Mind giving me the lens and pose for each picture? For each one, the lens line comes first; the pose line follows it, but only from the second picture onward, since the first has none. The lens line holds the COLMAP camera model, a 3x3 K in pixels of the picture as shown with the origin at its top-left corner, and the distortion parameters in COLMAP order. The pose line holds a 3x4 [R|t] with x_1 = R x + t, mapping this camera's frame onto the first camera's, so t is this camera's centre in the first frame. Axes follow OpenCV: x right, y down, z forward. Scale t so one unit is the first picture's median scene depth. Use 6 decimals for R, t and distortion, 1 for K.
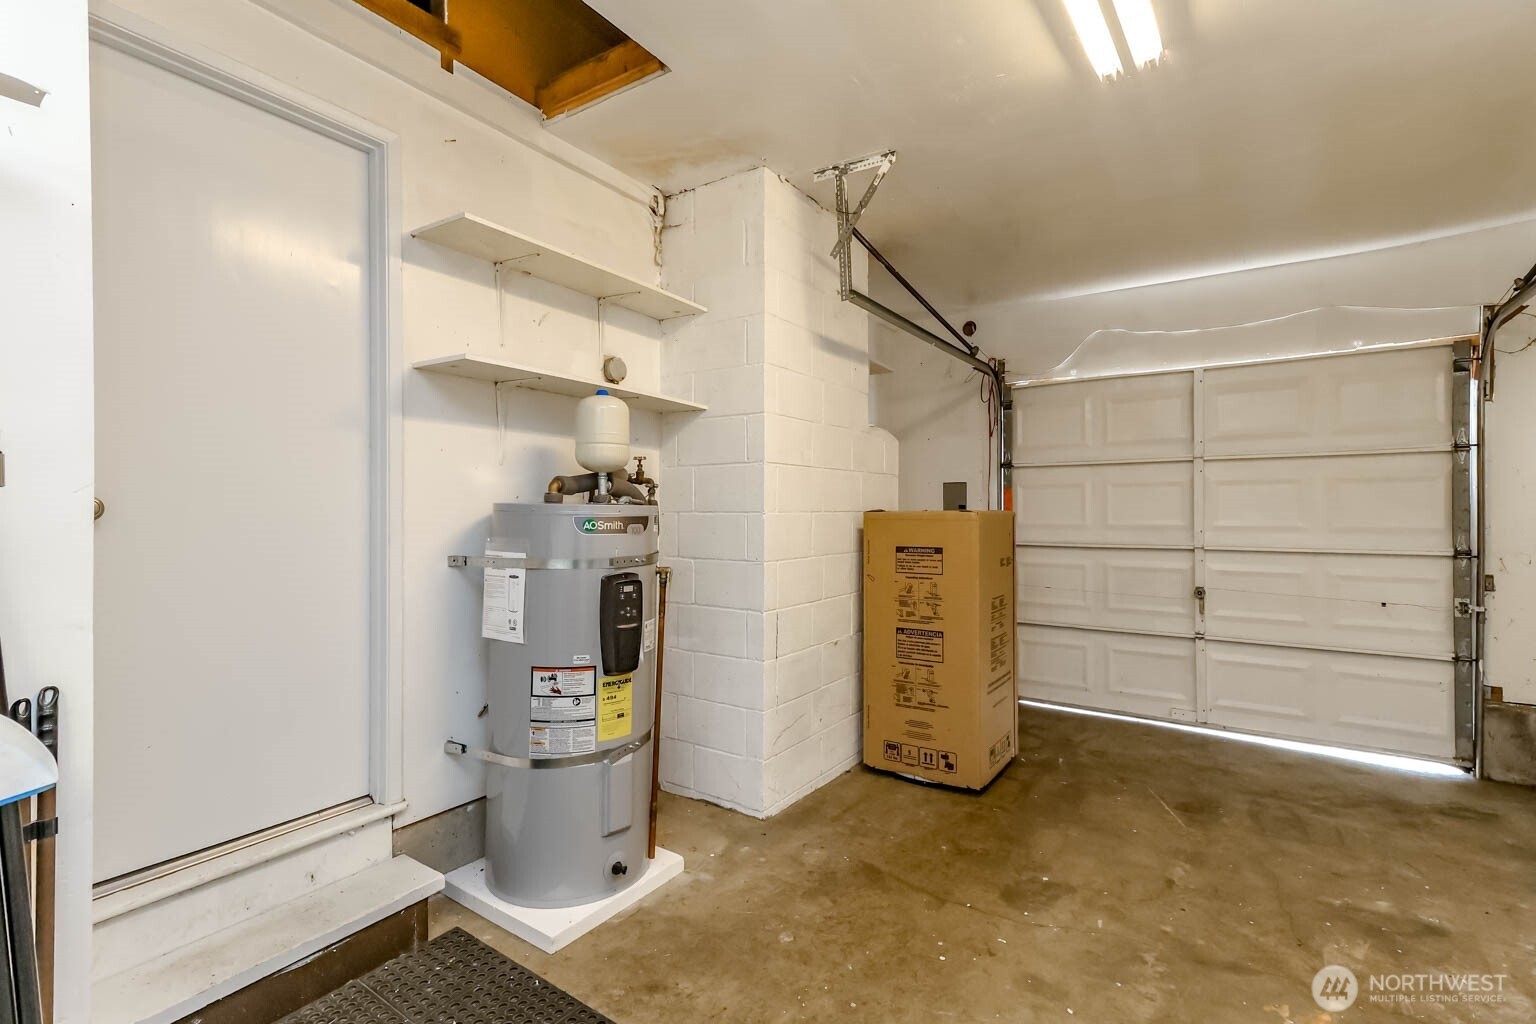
lens RADIAL K [[692.7, 0, 765.7], [0, 692.7, 509.6], [0, 0, 1]] dist [0.020919, -0.000024]
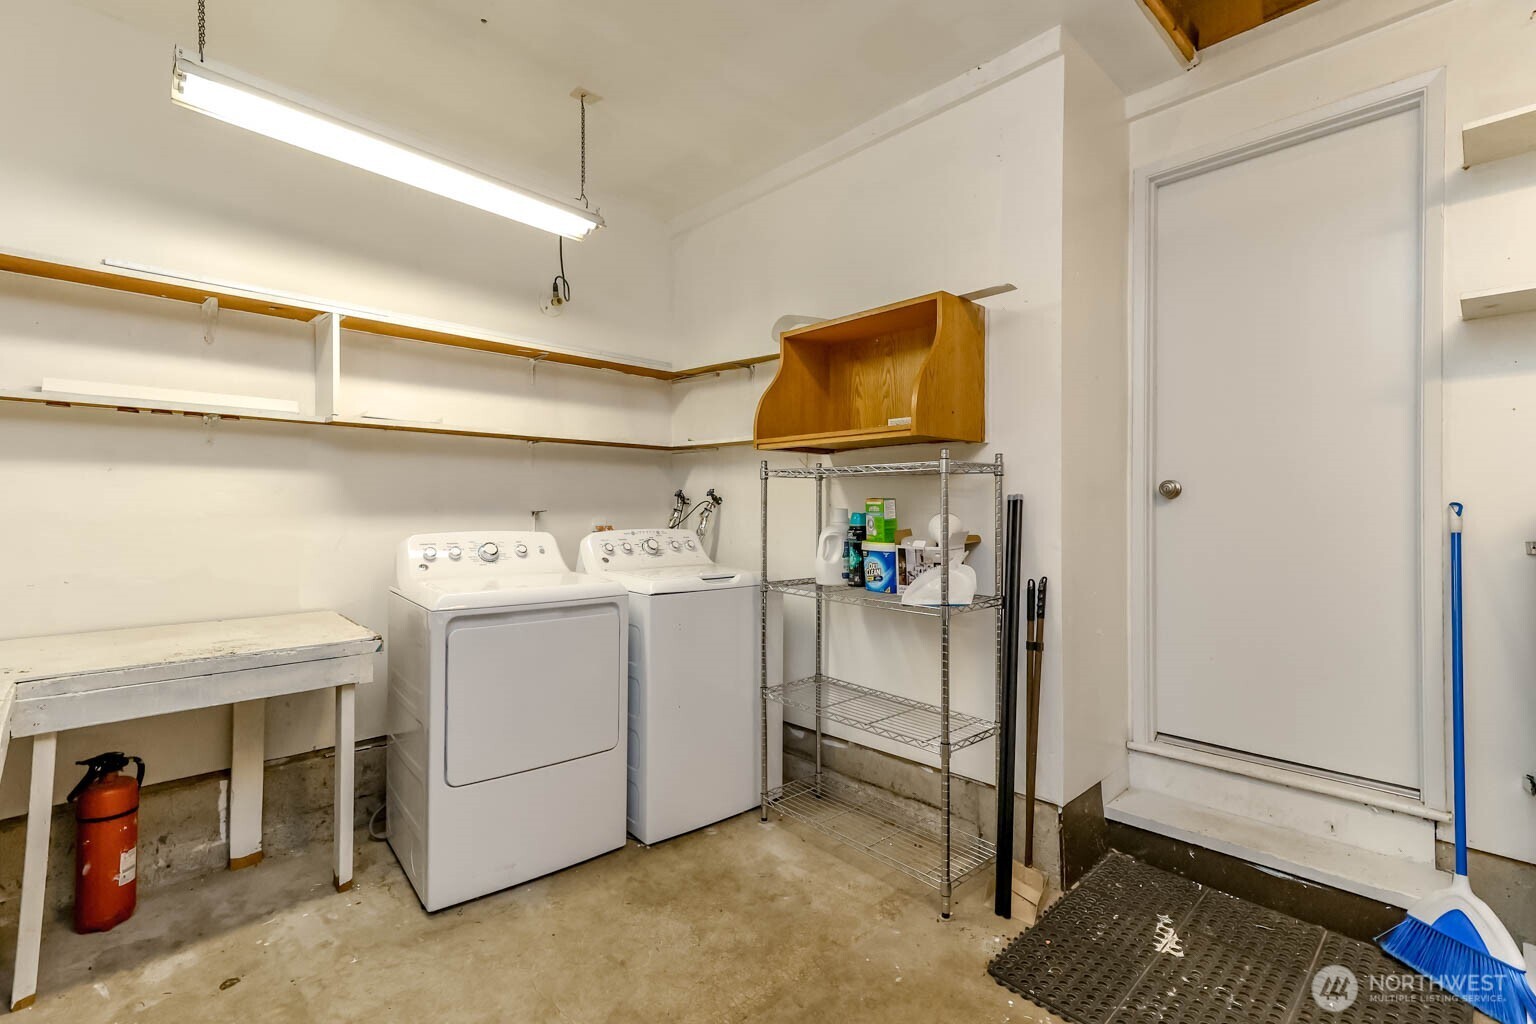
lens RADIAL K [[692.7, 0, 765.7], [0, 692.7, 509.6], [0, 0, 1]] dist [0.020919, -0.000024]
pose [[-0.209276, -0.001351, -0.977856, 0.574281], [-0.005406, 0.999985, -0.000225, 0.039635], [0.977842, 0.005239, -0.209280, 0.362589]]
